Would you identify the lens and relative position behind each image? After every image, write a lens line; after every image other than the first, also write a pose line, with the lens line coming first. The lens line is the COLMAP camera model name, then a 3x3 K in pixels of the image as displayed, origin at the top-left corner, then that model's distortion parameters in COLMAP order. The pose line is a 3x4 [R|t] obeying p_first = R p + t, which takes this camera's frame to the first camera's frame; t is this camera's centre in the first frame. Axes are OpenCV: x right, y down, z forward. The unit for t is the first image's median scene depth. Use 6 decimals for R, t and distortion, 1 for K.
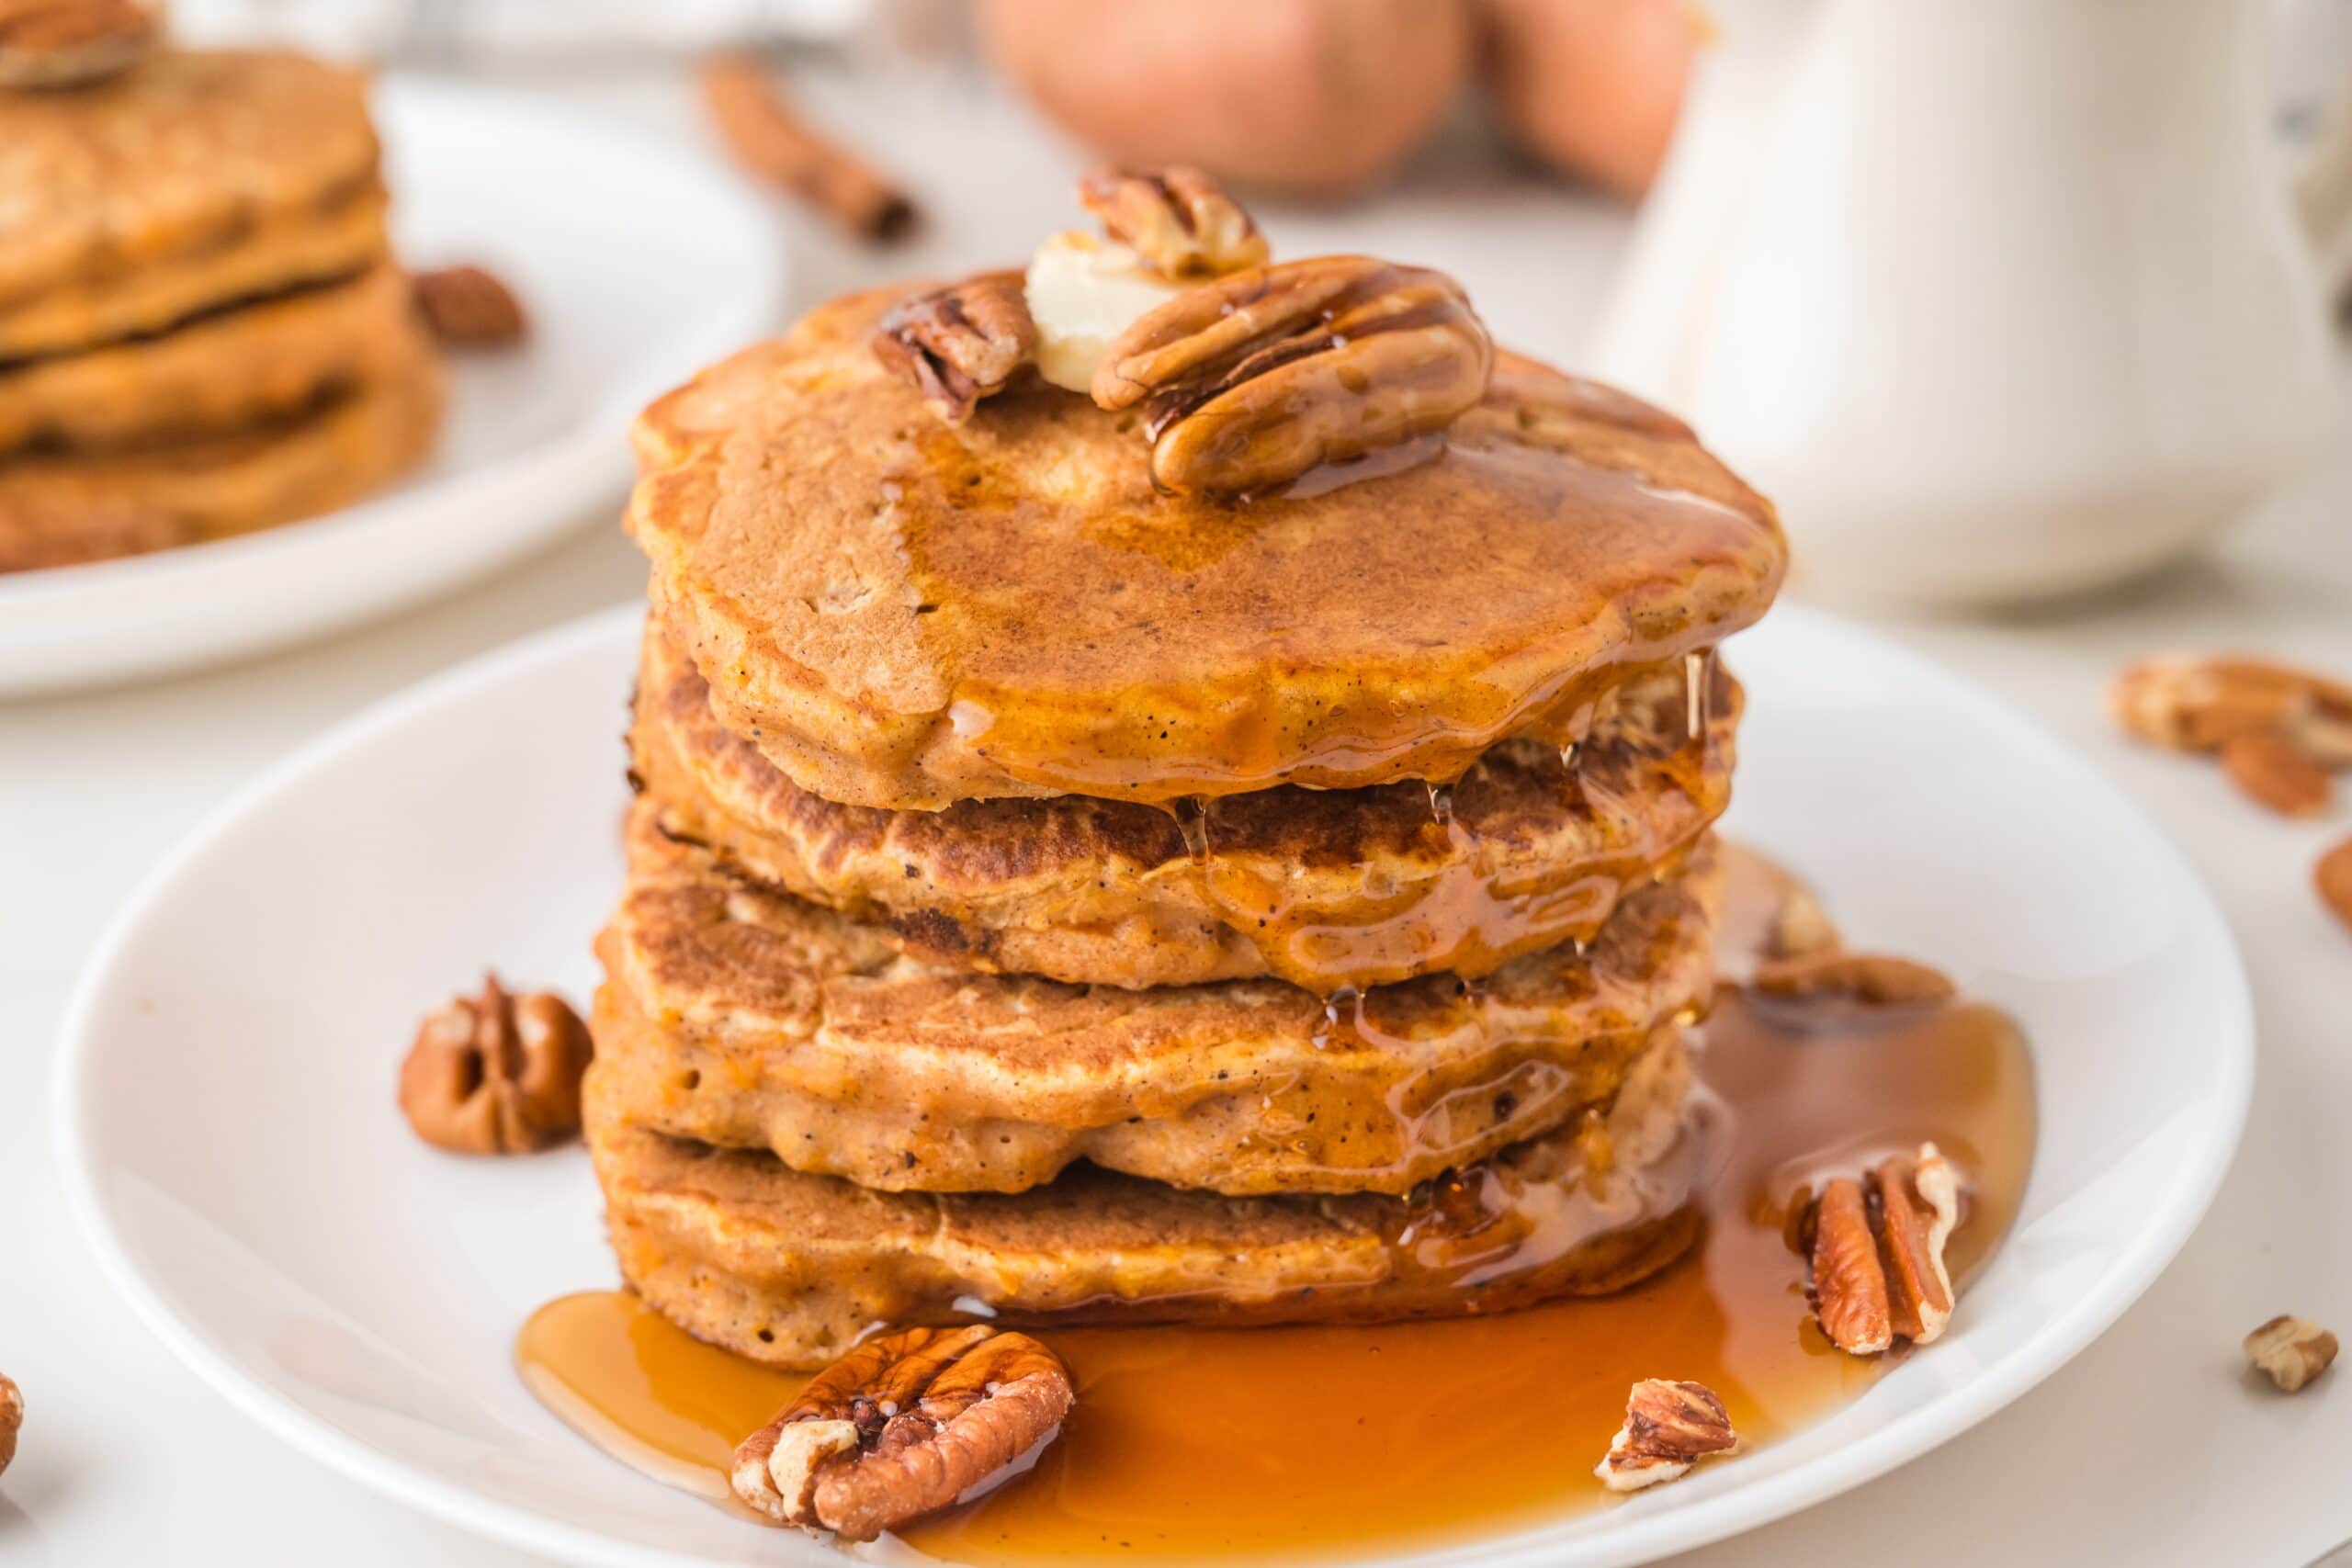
lens RADIAL K [[3662.5, 0, 1185.1], [0, 3662.5, 900.9], [0, 0, 1]] dist [0.216408, 0.000000]
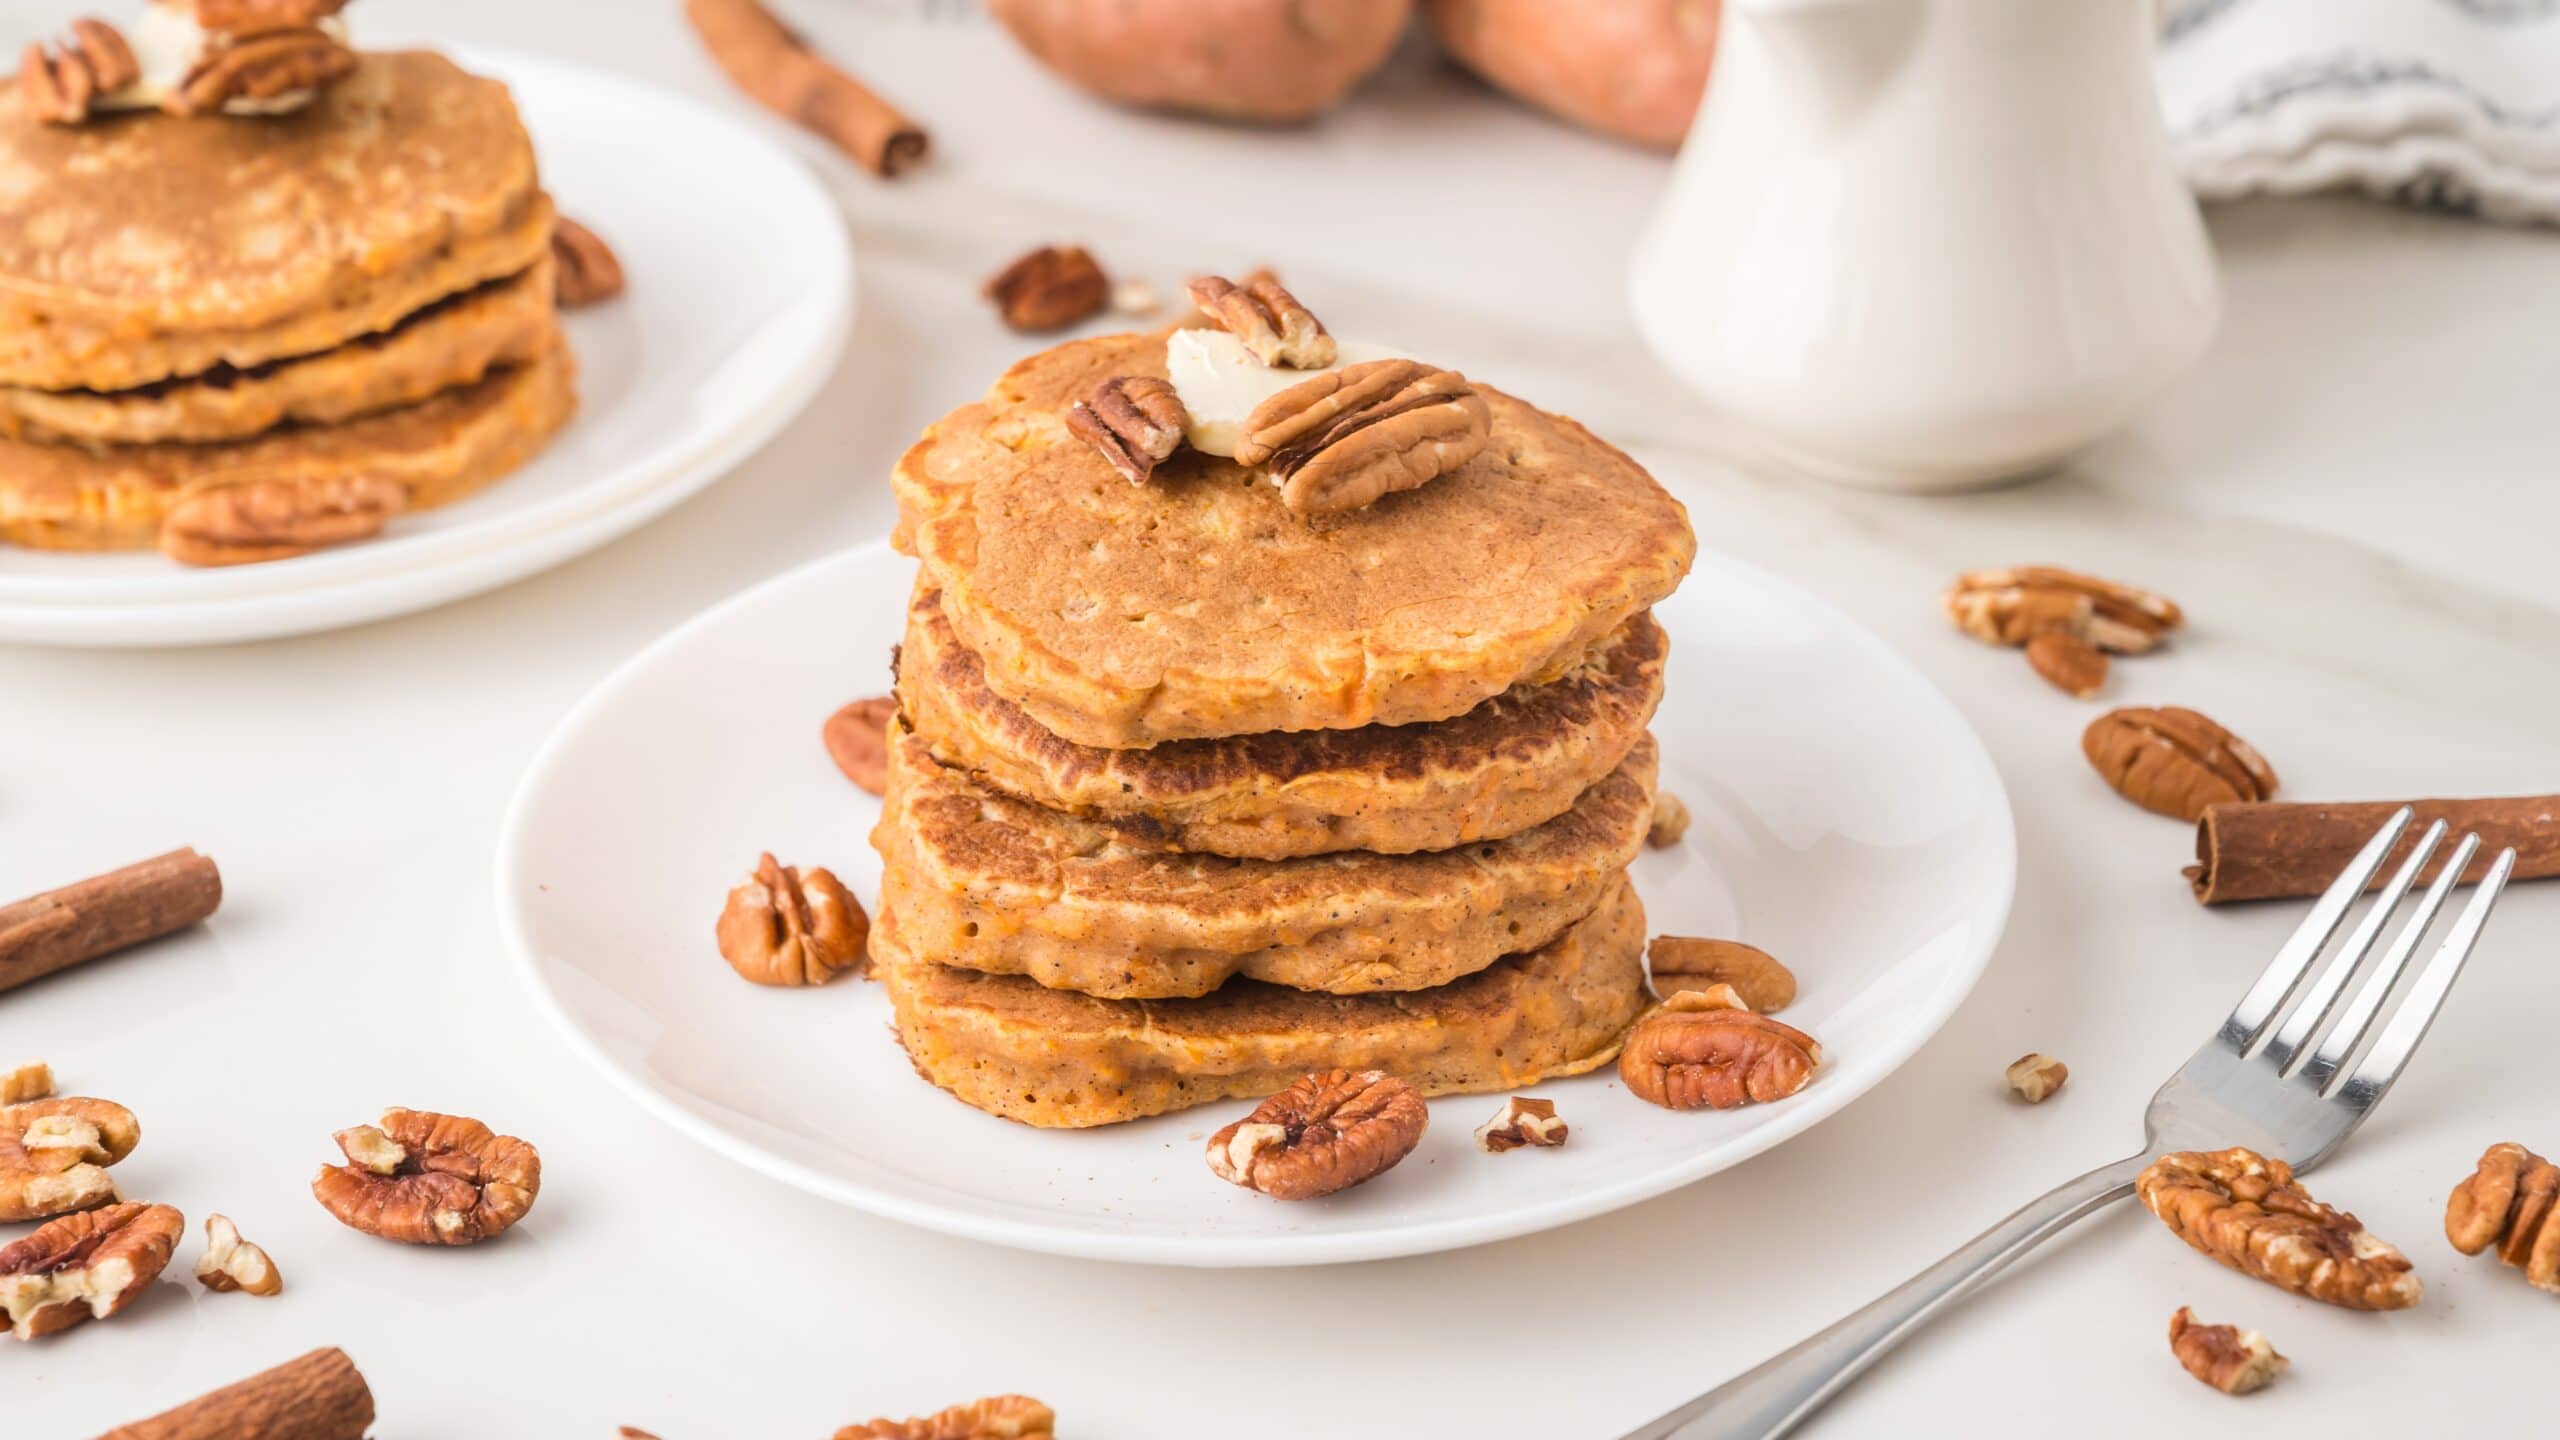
lens RADIAL K [[5249.1, 0, 1311.3], [0, 5249.1, 701.1], [0, 0, 1]] dist [0.450069, 0.000000]
pose [[0.996551, -0.027824, 0.078179, -0.160785], [0.026903, 0.999556, 0.012815, -0.066946], [-0.078501, -0.010667, 0.996857, -1.125990]]
